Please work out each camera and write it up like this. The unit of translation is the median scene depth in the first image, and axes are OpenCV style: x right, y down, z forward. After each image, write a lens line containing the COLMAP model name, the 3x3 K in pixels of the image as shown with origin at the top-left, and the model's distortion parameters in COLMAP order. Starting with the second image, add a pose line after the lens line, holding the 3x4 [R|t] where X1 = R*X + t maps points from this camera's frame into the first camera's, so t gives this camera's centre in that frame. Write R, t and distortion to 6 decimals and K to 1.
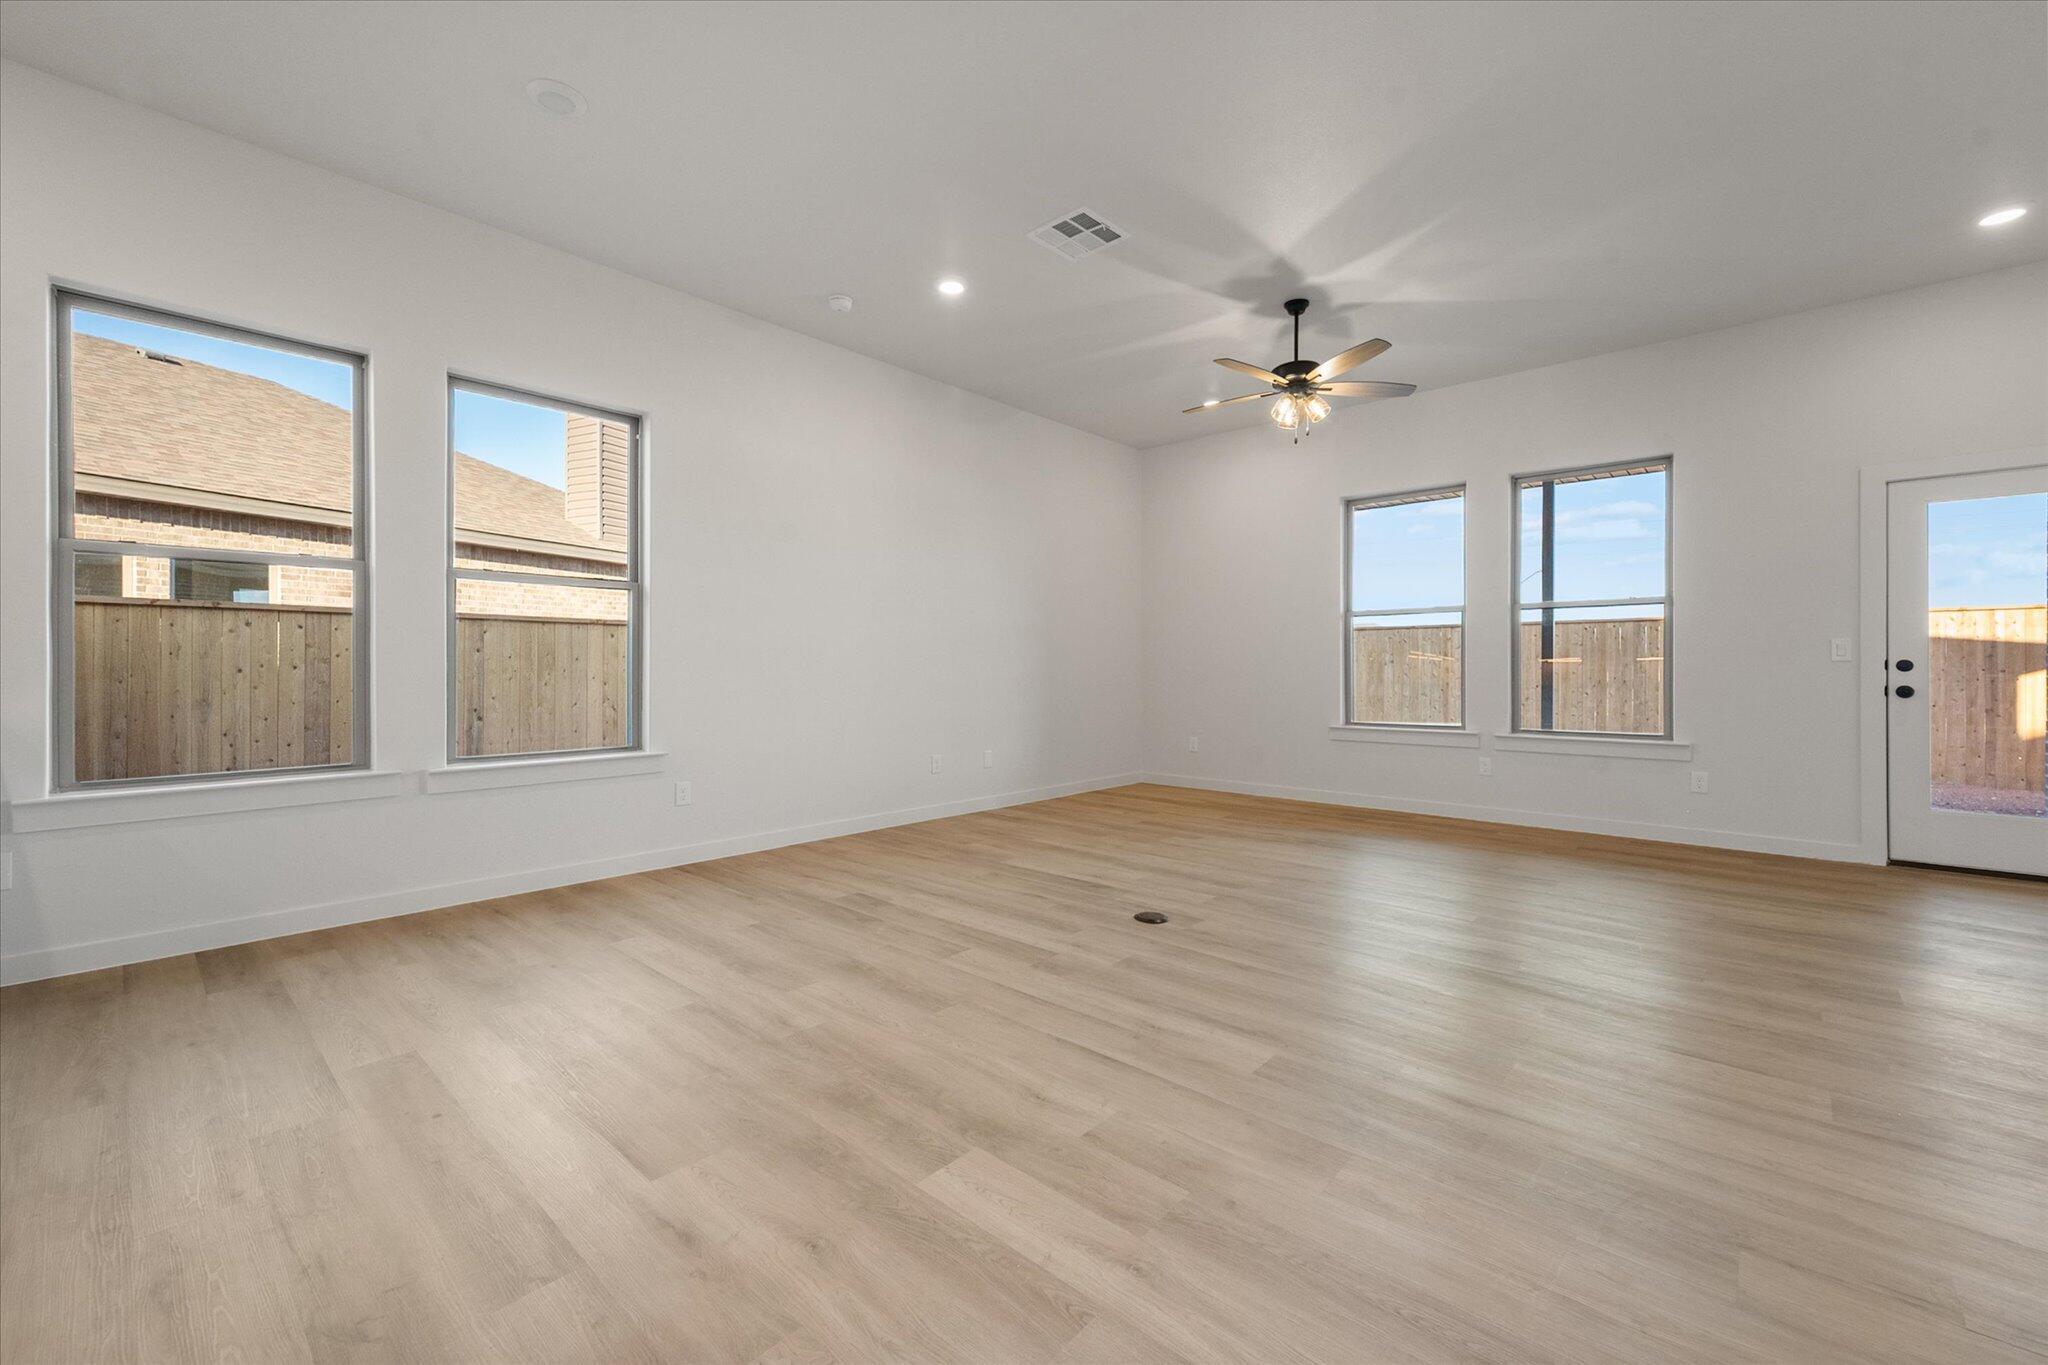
lens RADIAL K [[828.5, 0, 1019.6], [0, 828.5, 668.8], [0, 0, 1]] dist [0.001454, -0.000176]
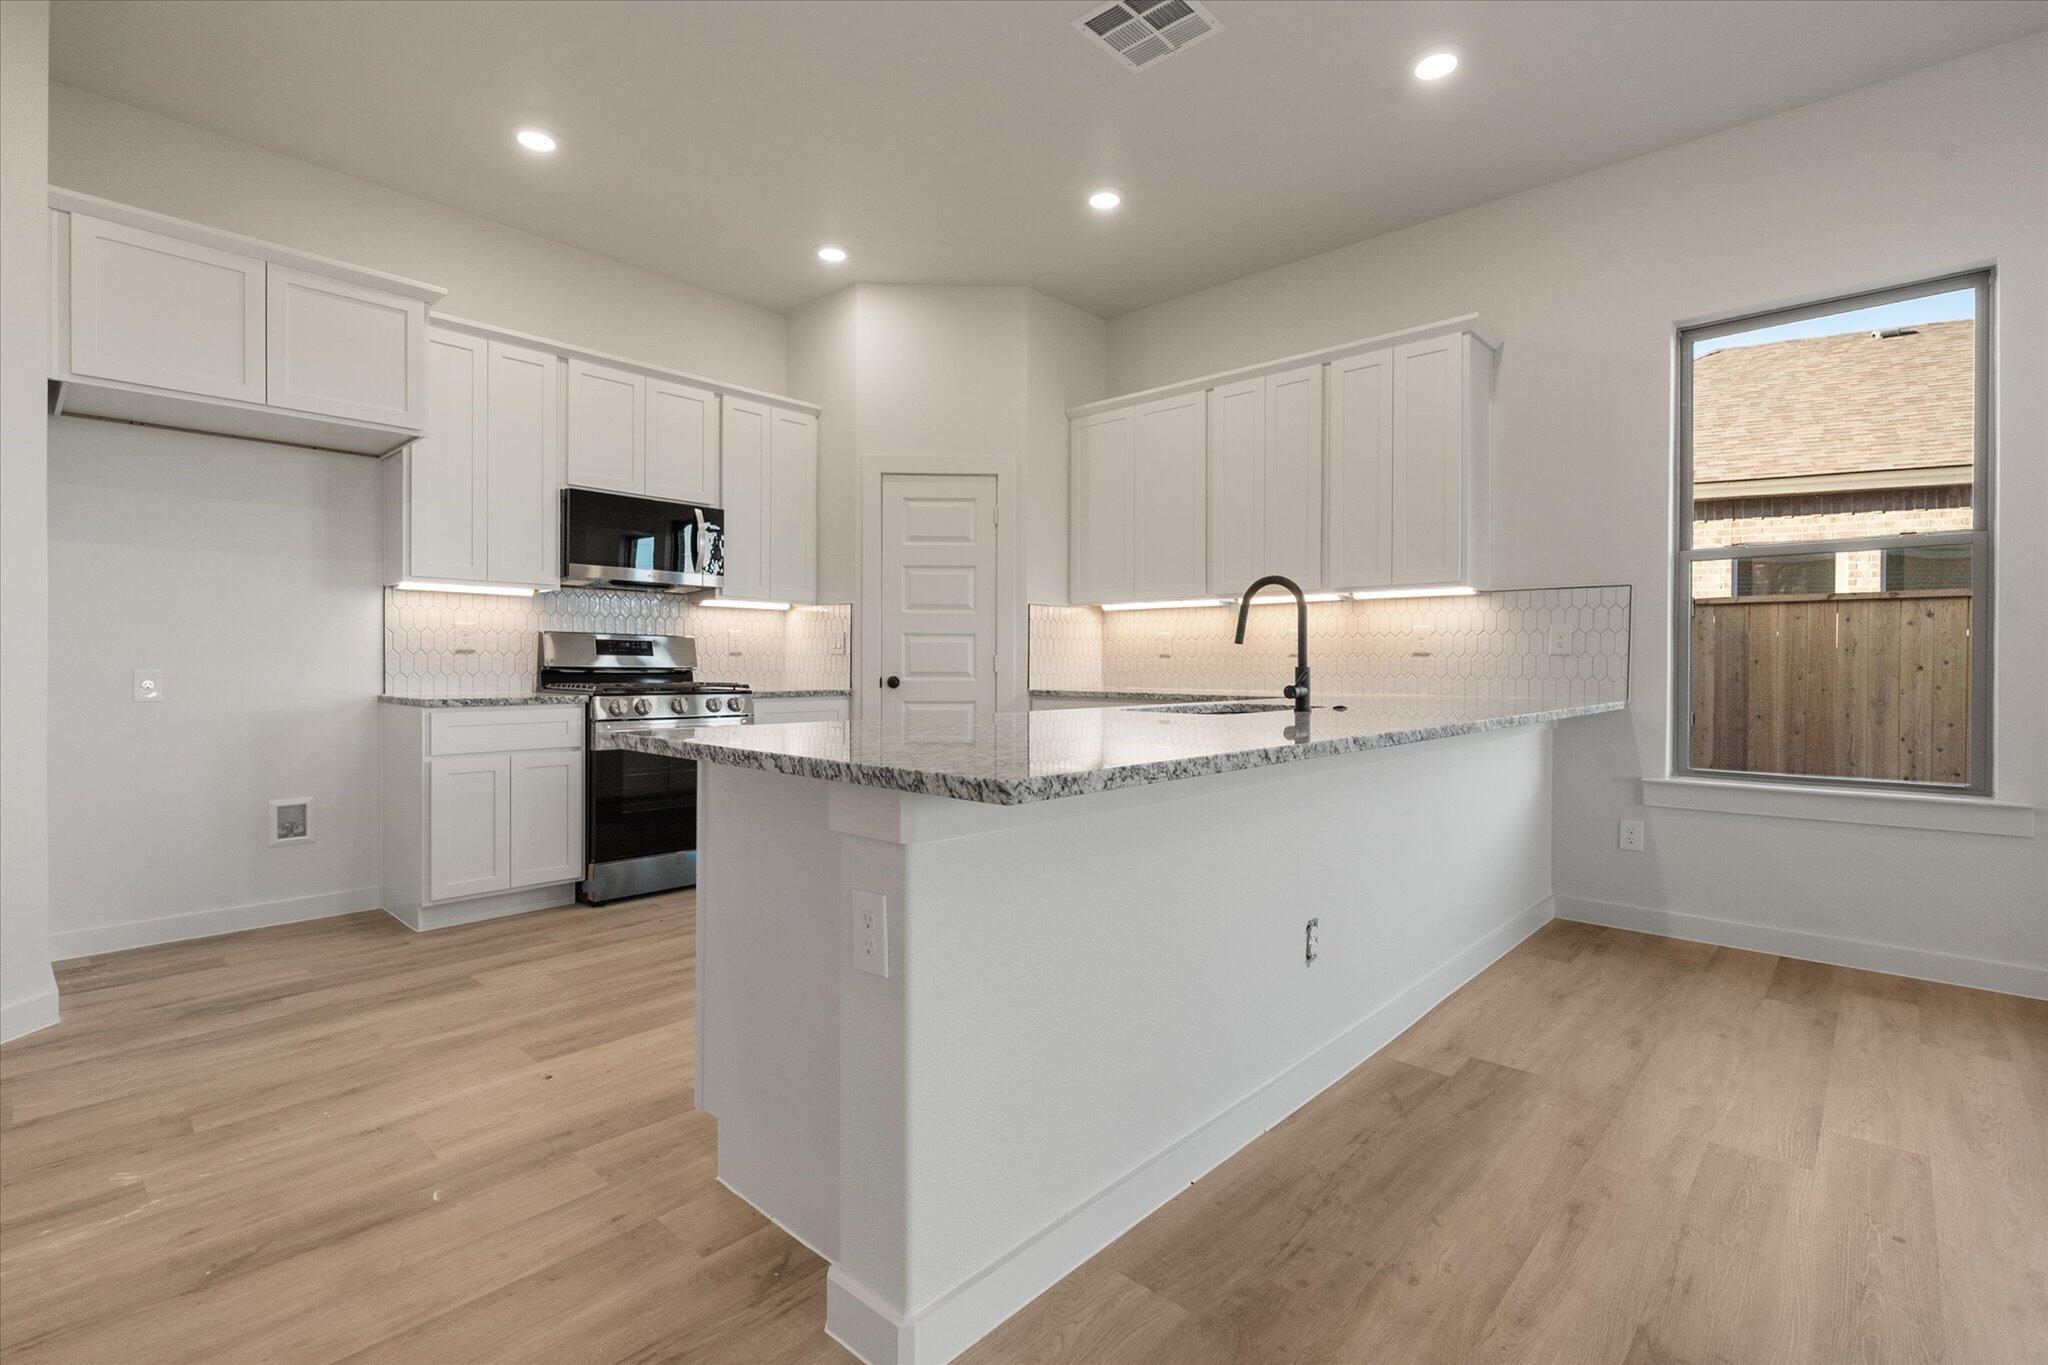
lens RADIAL K [[948.4, 0, 1033.8], [0, 948.4, 659.3], [0, 0, 1]] dist [0.000730, -0.000019]
pose [[-0.002941, -0.005369, -0.999981, 0.090980], [-0.000975, 0.999985, -0.005366, -0.001276], [0.999995, 0.000959, -0.002946, 0.084425]]
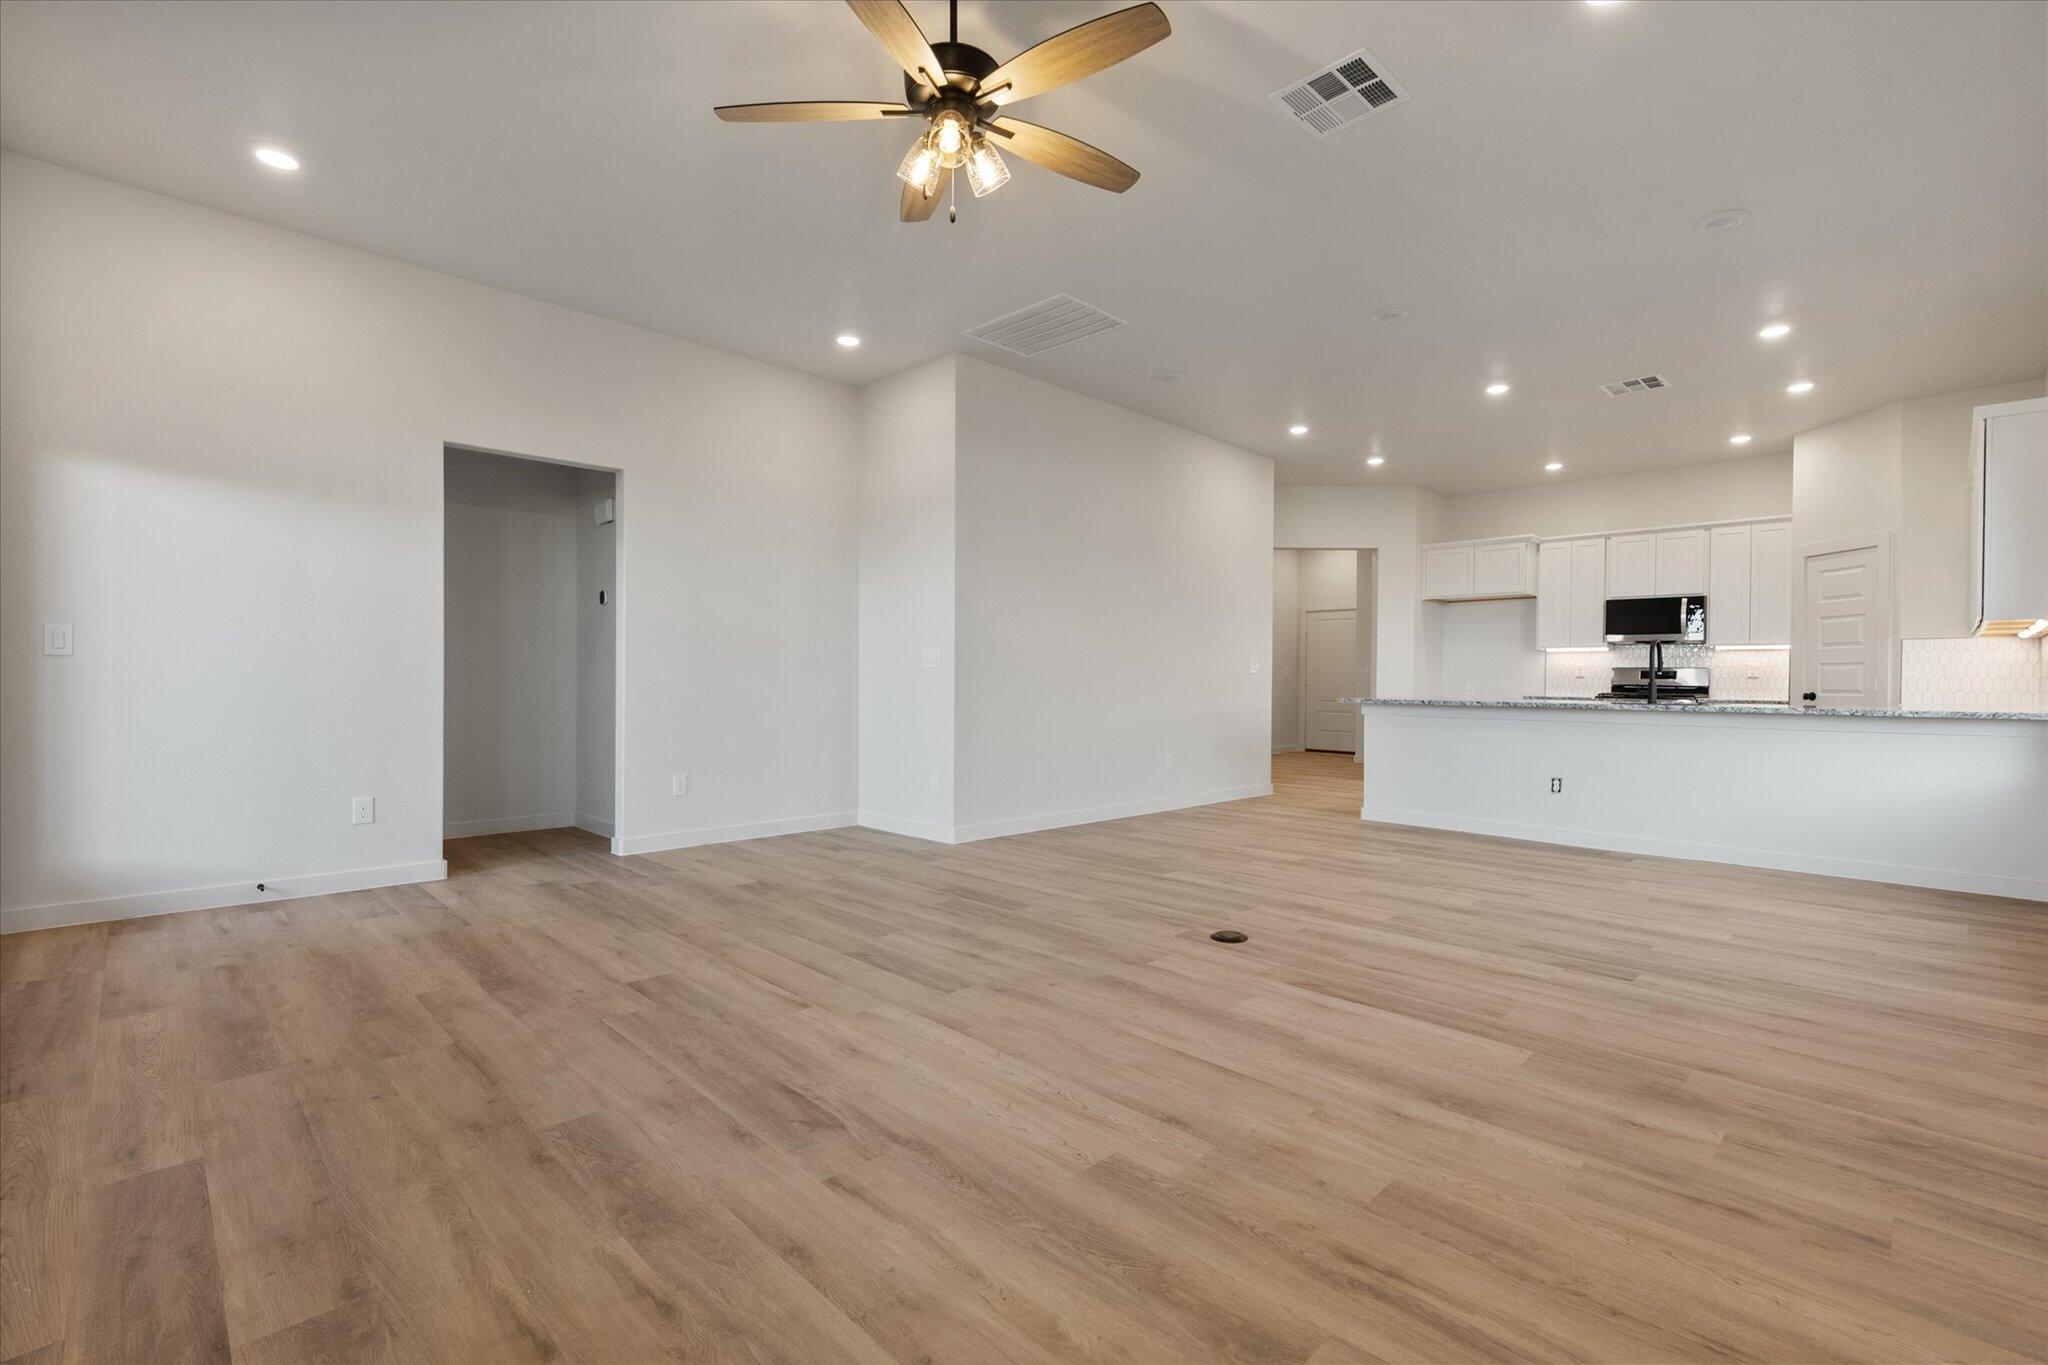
lens RADIAL K [[909.8, 0, 1024.0], [0, 909.8, 682.5], [0, 0, 1]] dist [-0.000646, 0.000070]
pose [[-0.998396, -0.008981, 0.055897, 0.276394], [-0.008981, 0.999960, 0.000249, 0.008387], [-0.055897, -0.000253, -0.998436, 1.681868]]
